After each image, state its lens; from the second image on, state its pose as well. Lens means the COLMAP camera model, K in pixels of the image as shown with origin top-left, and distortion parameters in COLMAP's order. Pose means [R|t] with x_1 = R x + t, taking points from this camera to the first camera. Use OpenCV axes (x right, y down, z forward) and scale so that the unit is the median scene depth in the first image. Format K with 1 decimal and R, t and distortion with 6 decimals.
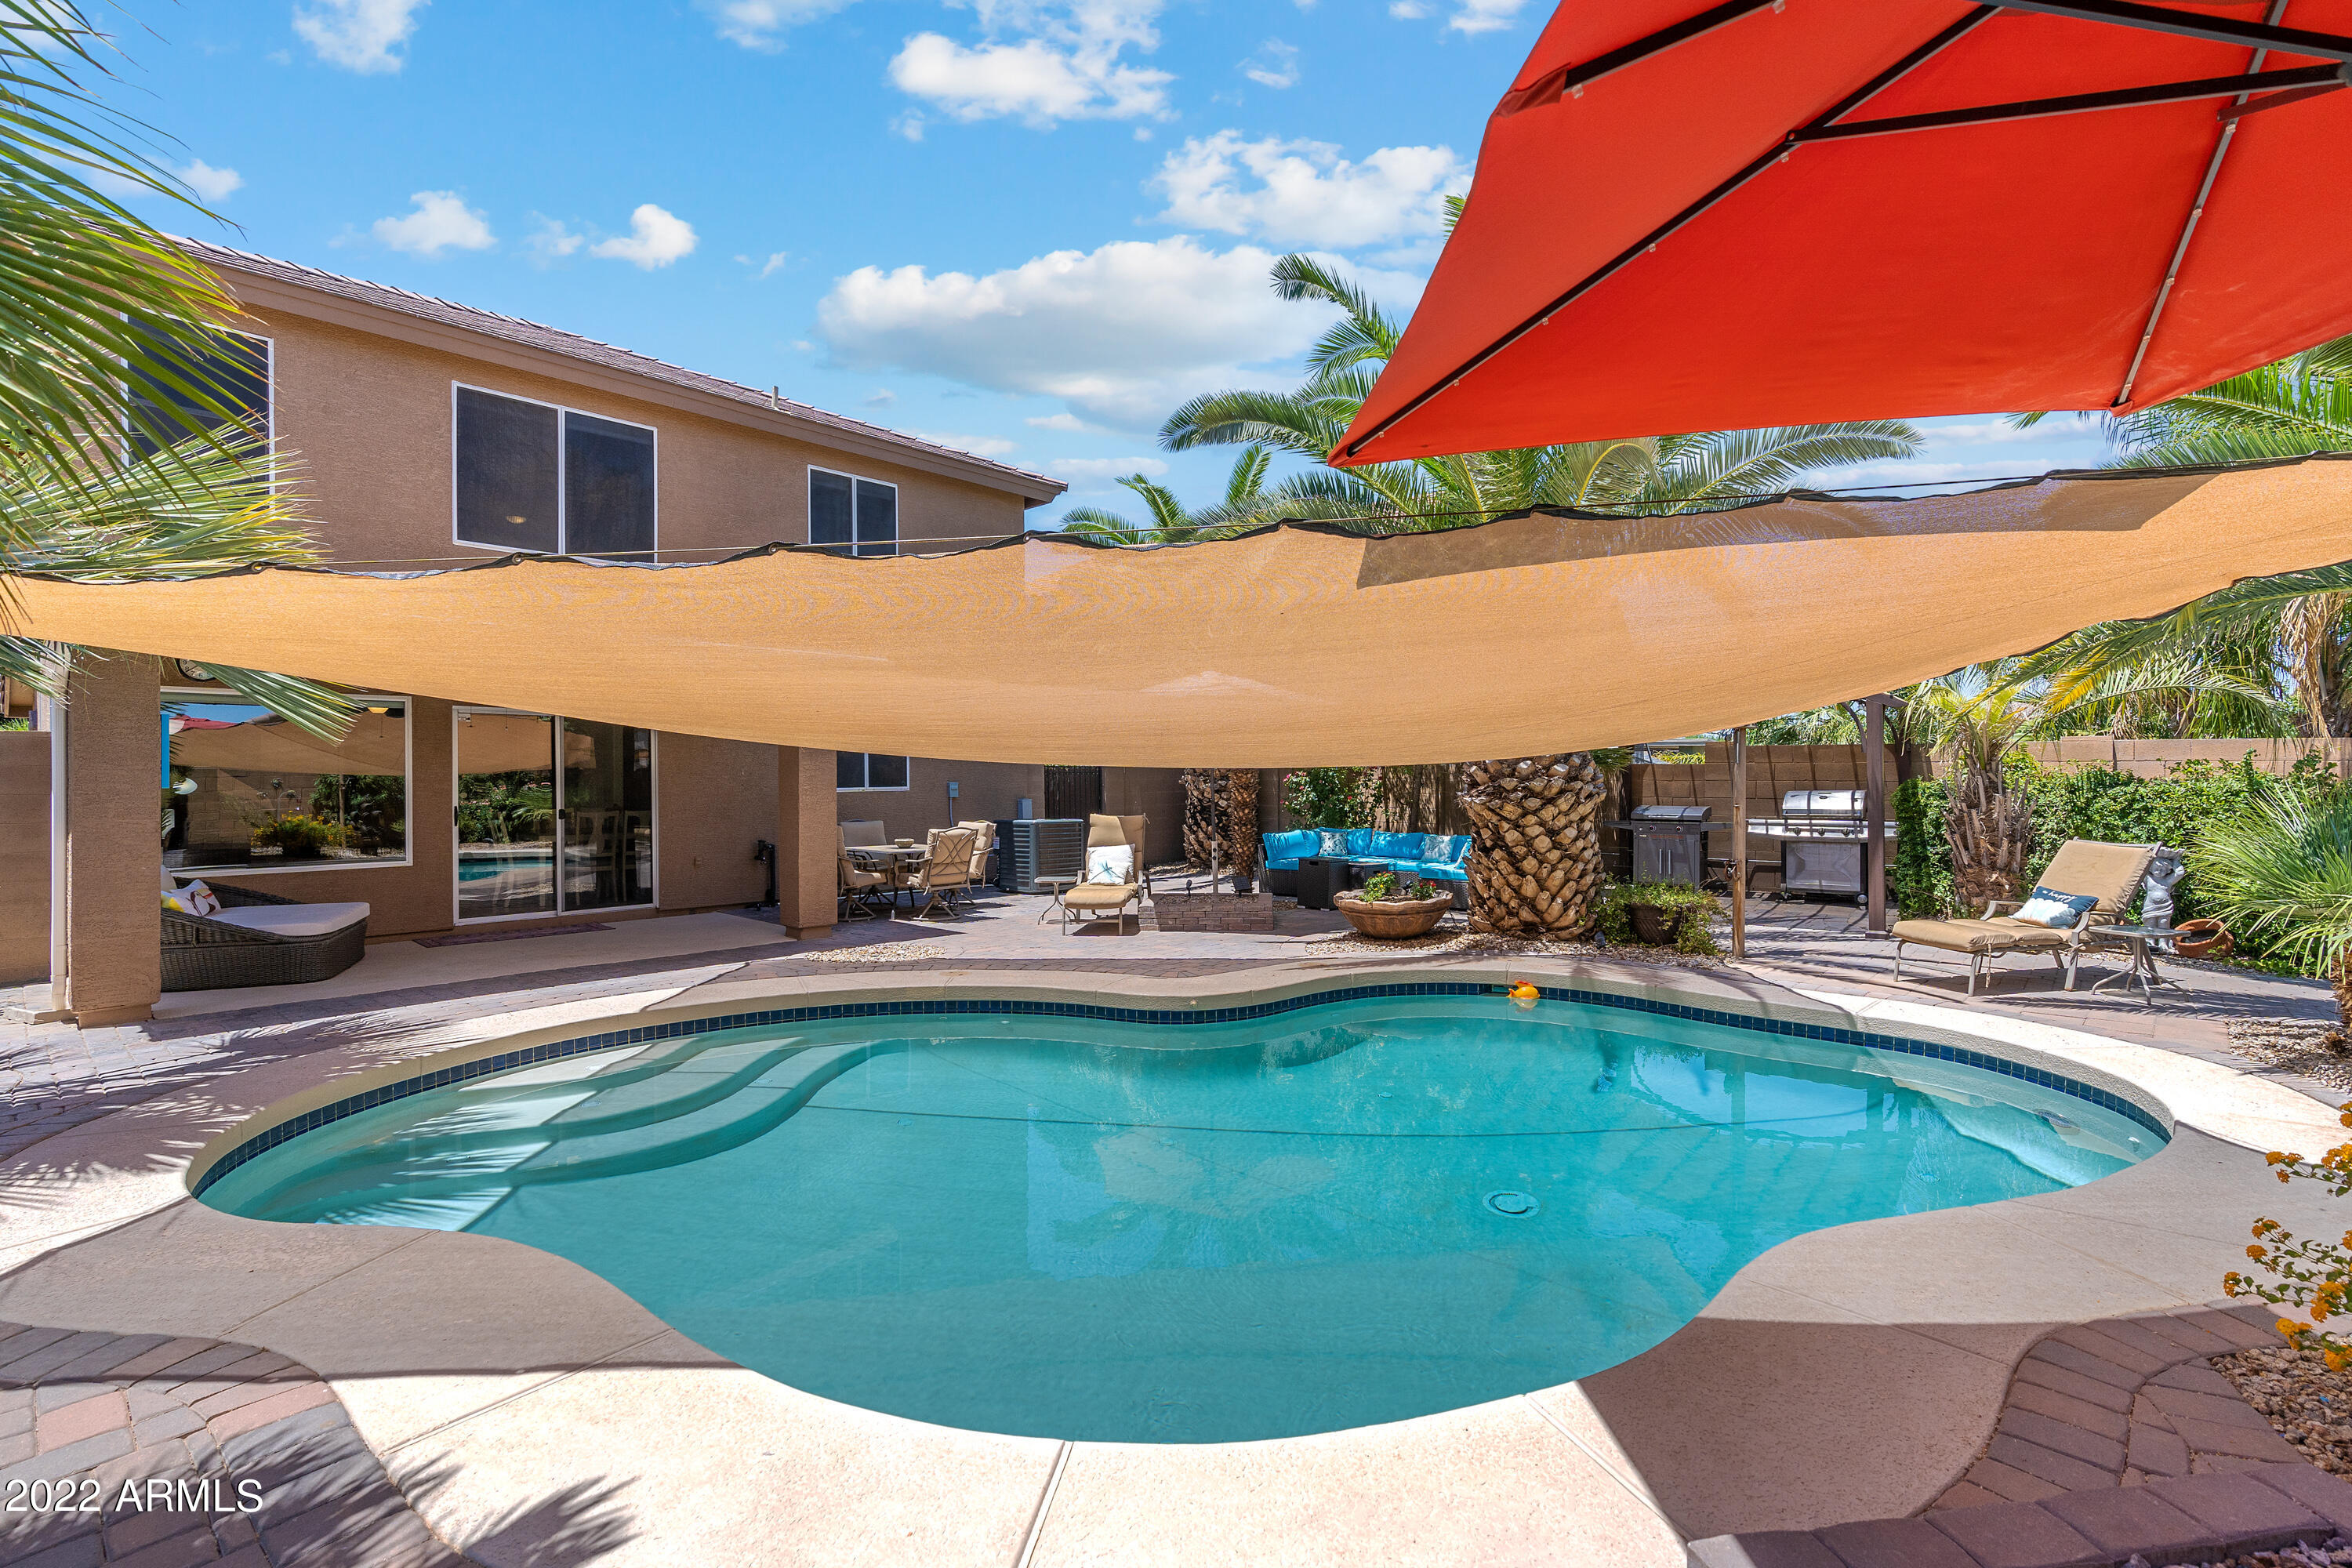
lens RADIAL K [[1103.2, 0, 1176.0], [0, 1103.2, 784.0], [0, 0, 1]] dist [-0.000653, 0.000416]
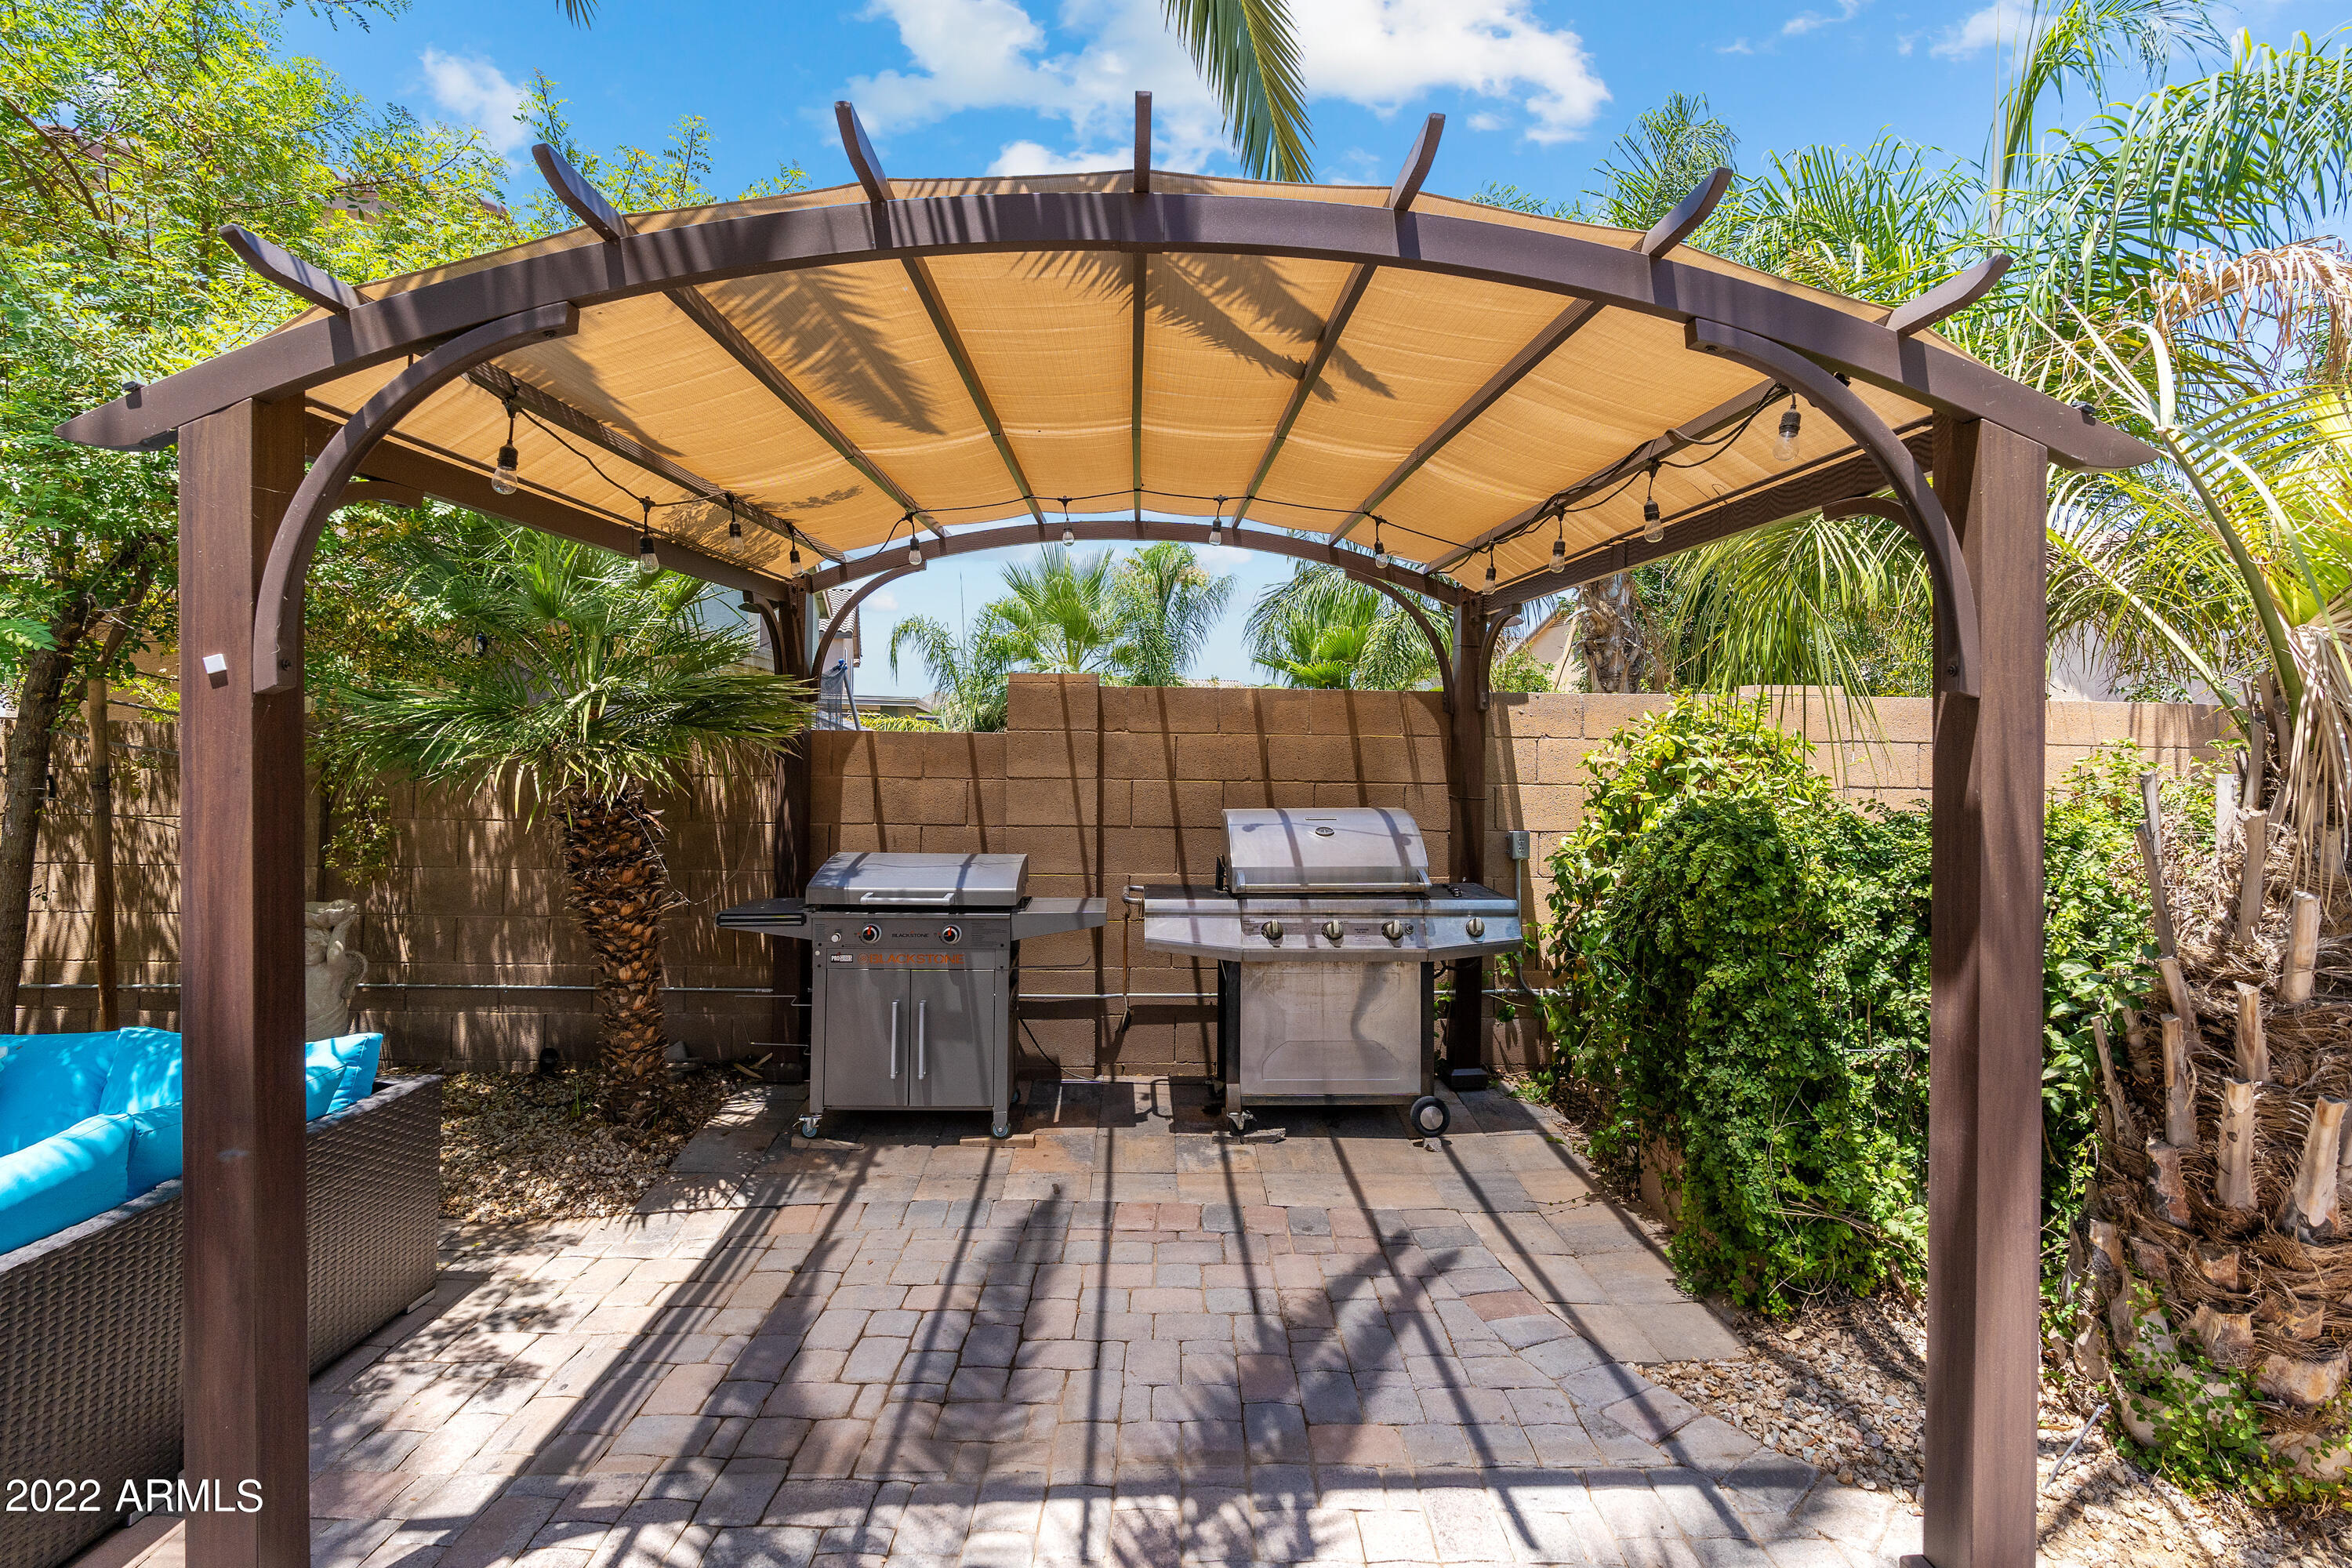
lens RADIAL K [[1153.7, 0, 1171.0], [0, 1153.7, 756.8], [0, 0, 1]] dist [0.000154, 0.000144]
pose [[0.778359, 0.000922, 0.627819, 0.415803], [-0.002838, 0.999994, 0.002050, -0.016807], [-0.627813, -0.003377, 0.778357, 0.984166]]
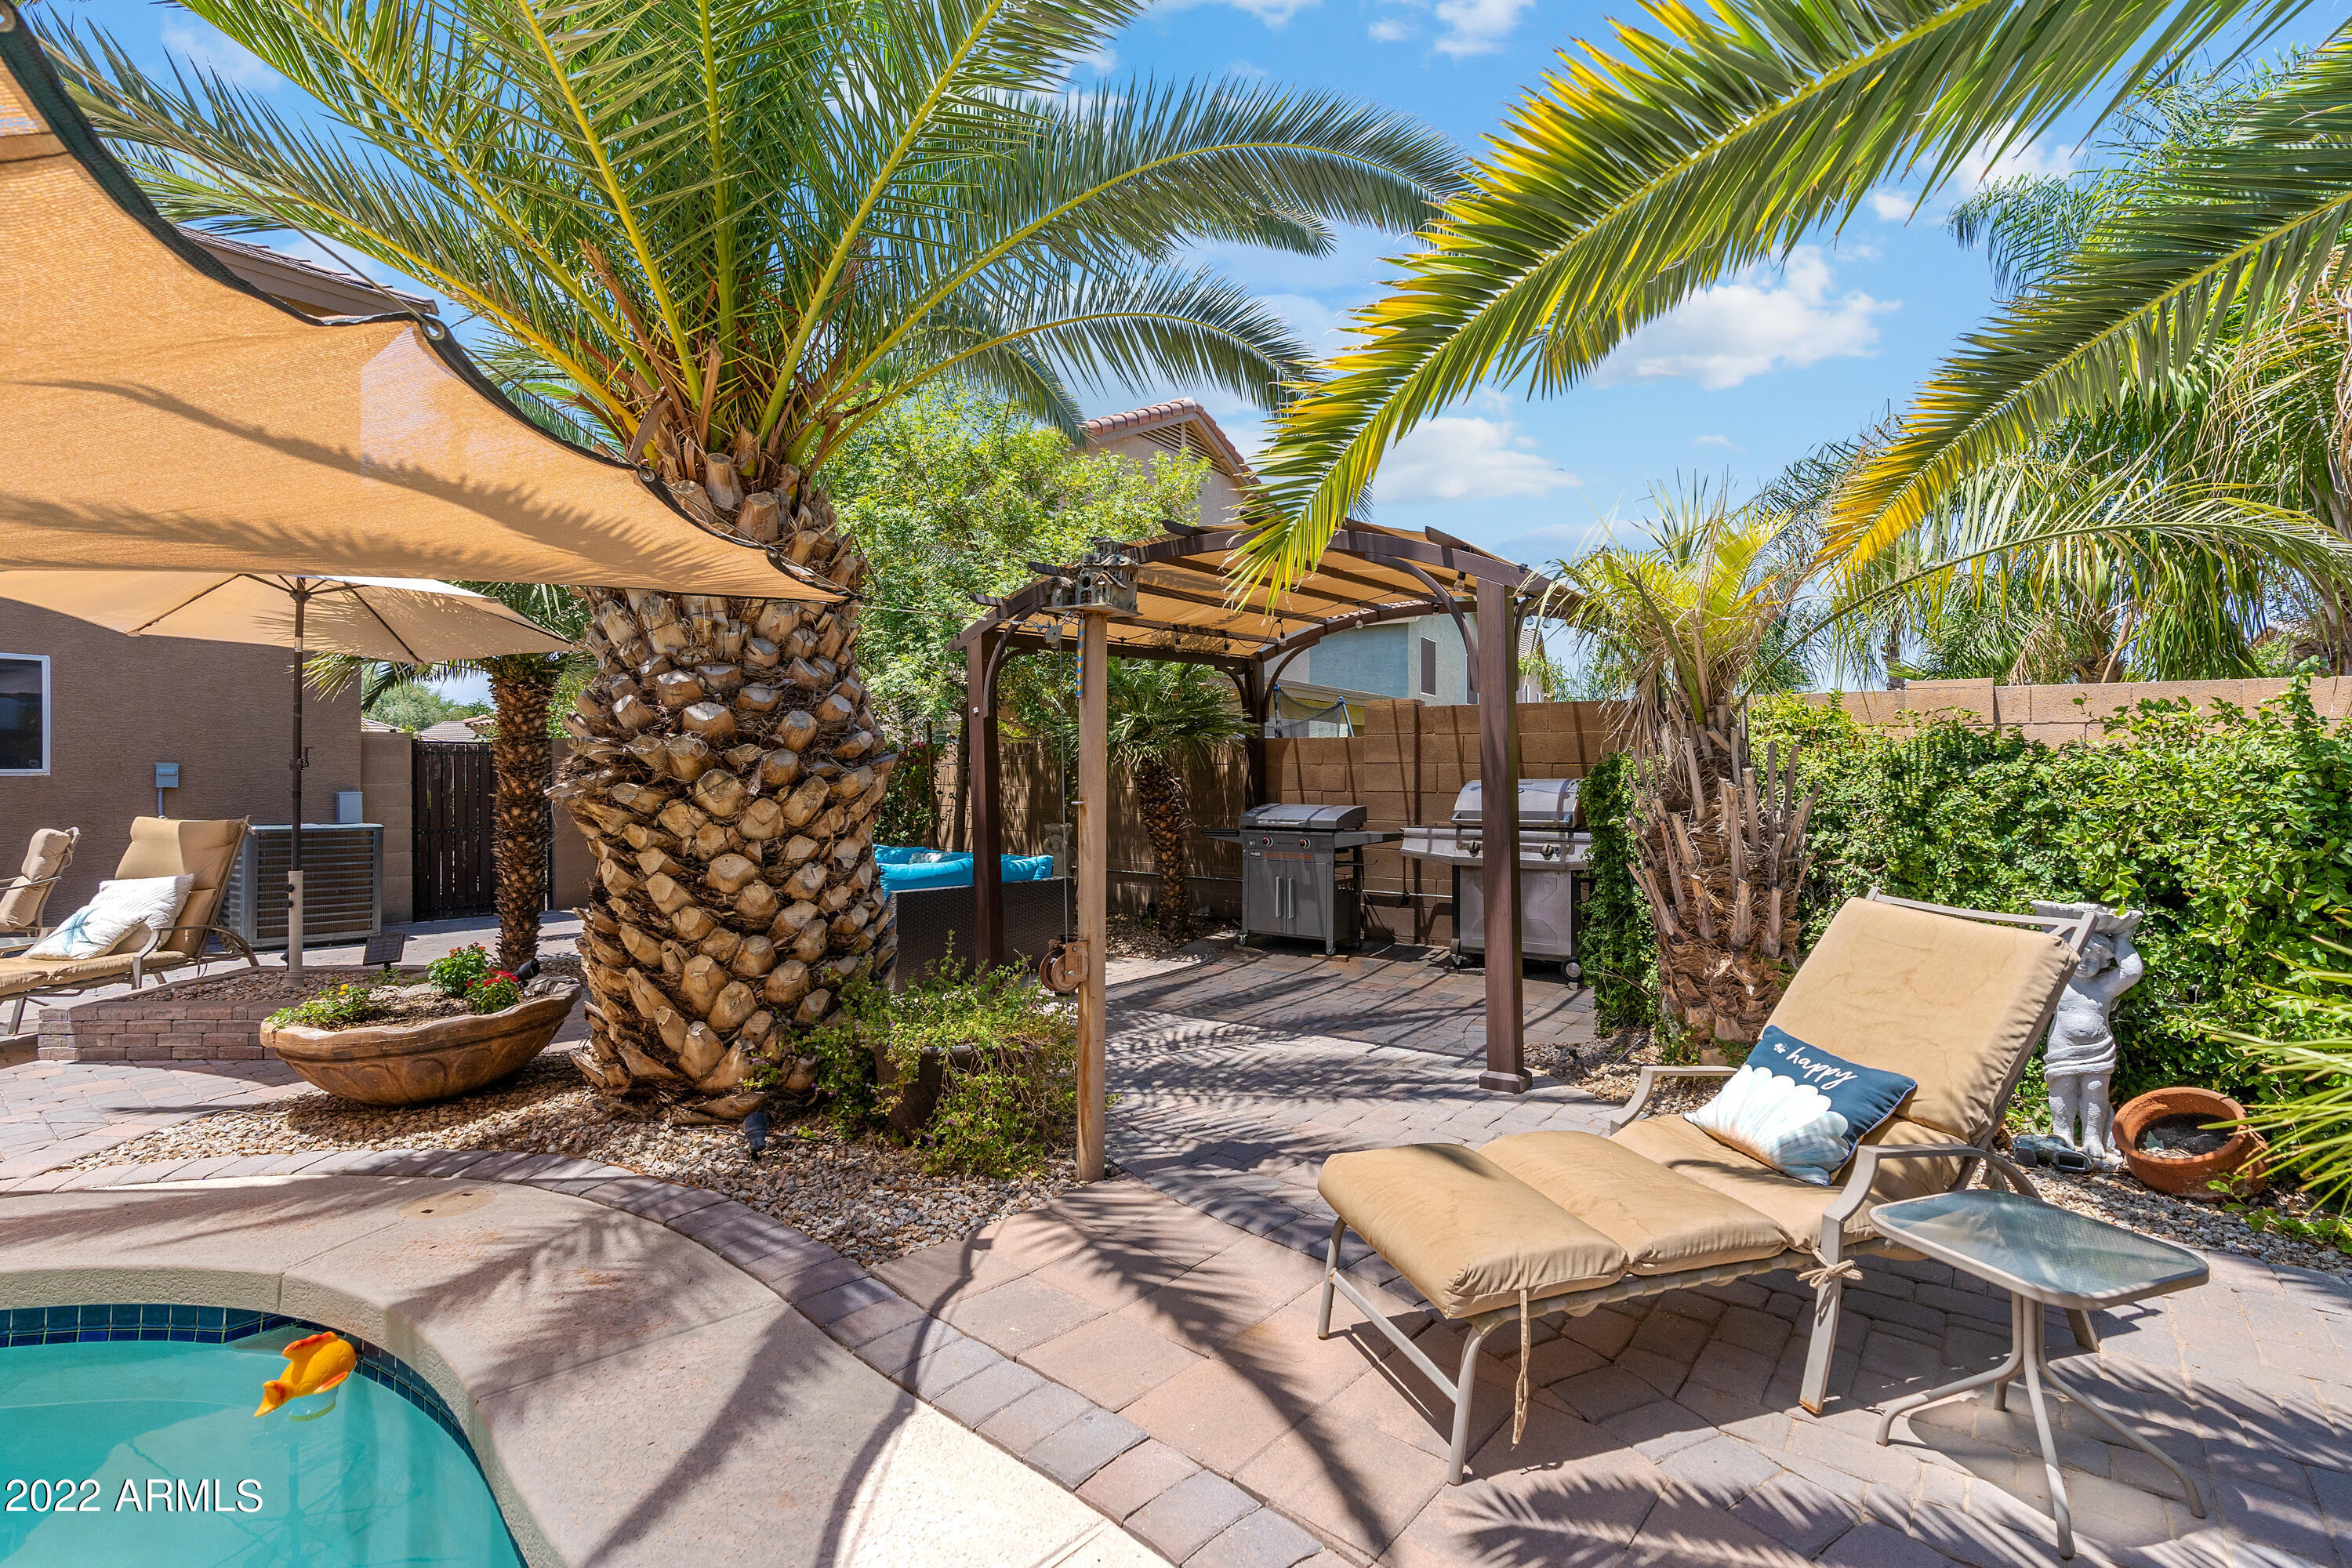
lens RADIAL K [[1100.1, 0, 1174.9], [0, 1100.1, 769.0], [0, 0, 1]] dist [-0.003011, 0.000012]
pose [[0.998878, 0.004241, 0.047175, 0.504207], [-0.003643, 0.999912, -0.012749, 0.011642], [-0.047225, 0.012563, 0.998805, 0.572969]]
